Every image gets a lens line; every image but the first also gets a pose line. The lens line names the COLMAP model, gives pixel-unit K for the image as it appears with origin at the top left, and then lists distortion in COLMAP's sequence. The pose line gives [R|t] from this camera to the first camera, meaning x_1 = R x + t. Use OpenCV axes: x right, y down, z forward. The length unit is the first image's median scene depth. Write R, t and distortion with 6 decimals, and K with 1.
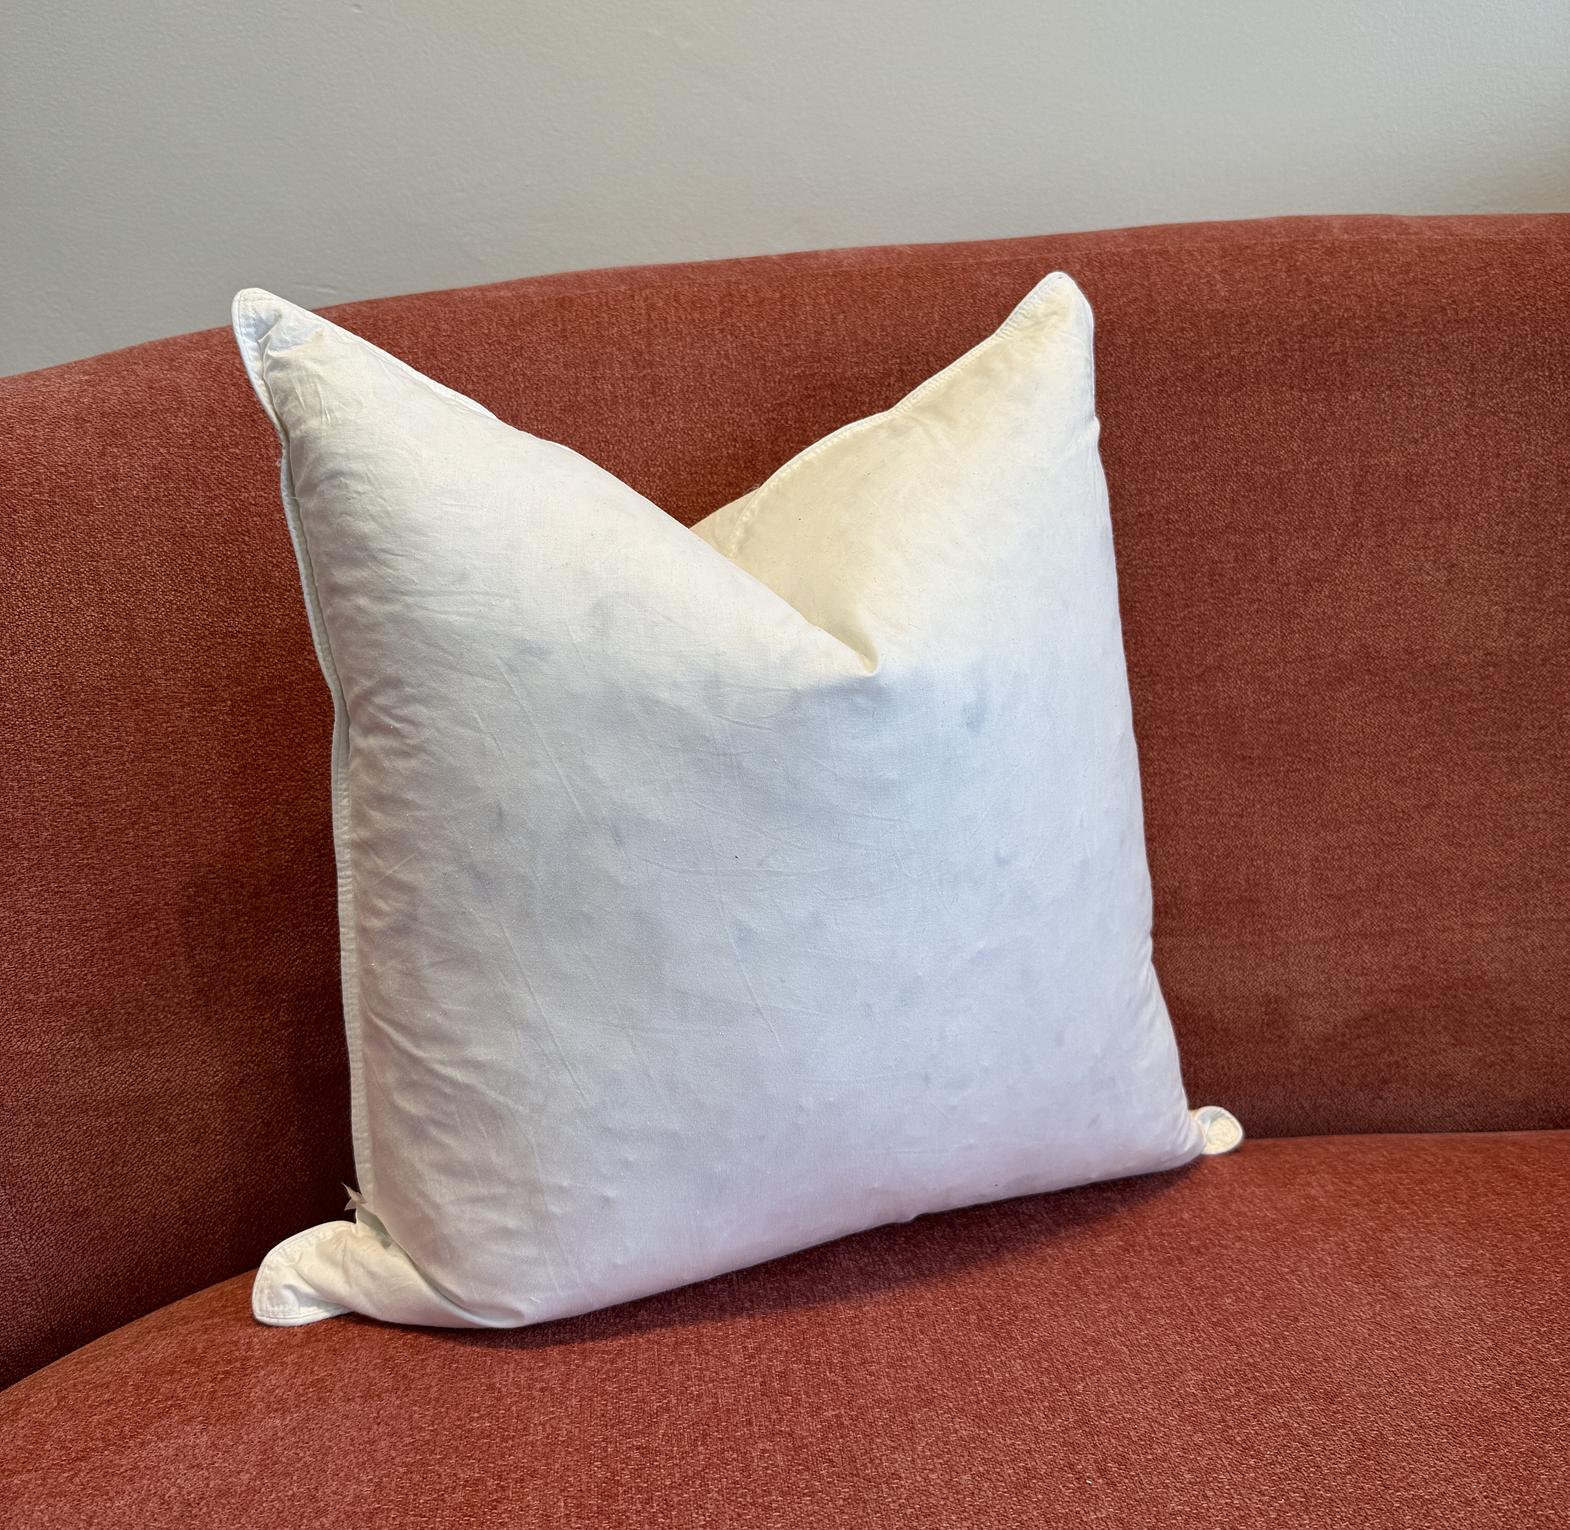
lens RADIAL K [[1490.5, 0, 785.0], [0, 1490.5, 765.0], [0, 0, 1]] dist [0.082610, -0.183207]
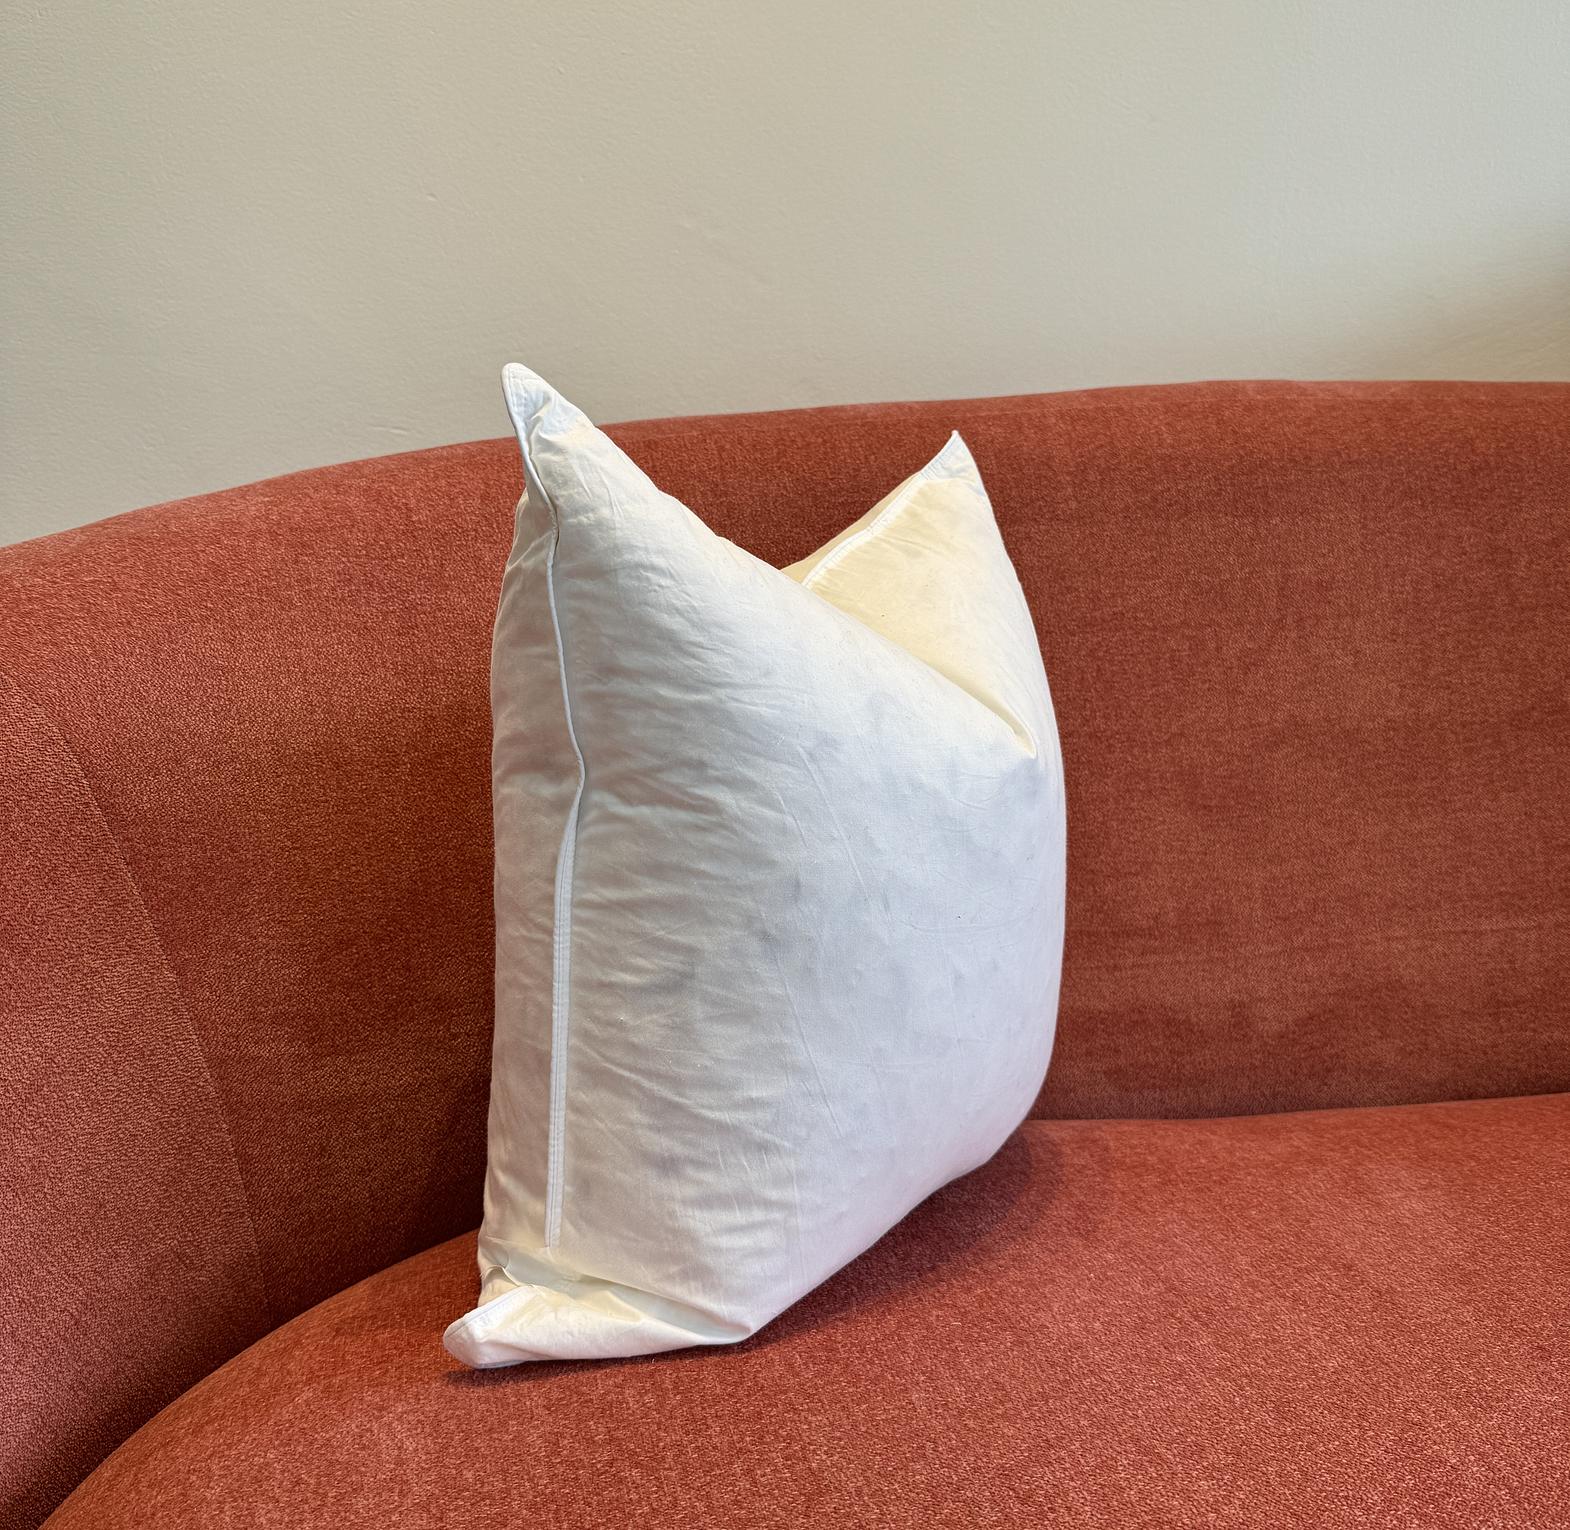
lens RADIAL K [[1479.7, 0, 785.0], [0, 1479.7, 765.0], [0, 0, 1]] dist [0.168392, -0.385574]
pose [[0.993329, -0.015072, 0.114328, -0.179357], [0.025601, 0.995504, -0.091194, 0.064795], [-0.112439, 0.093512, 0.989249, -0.187371]]
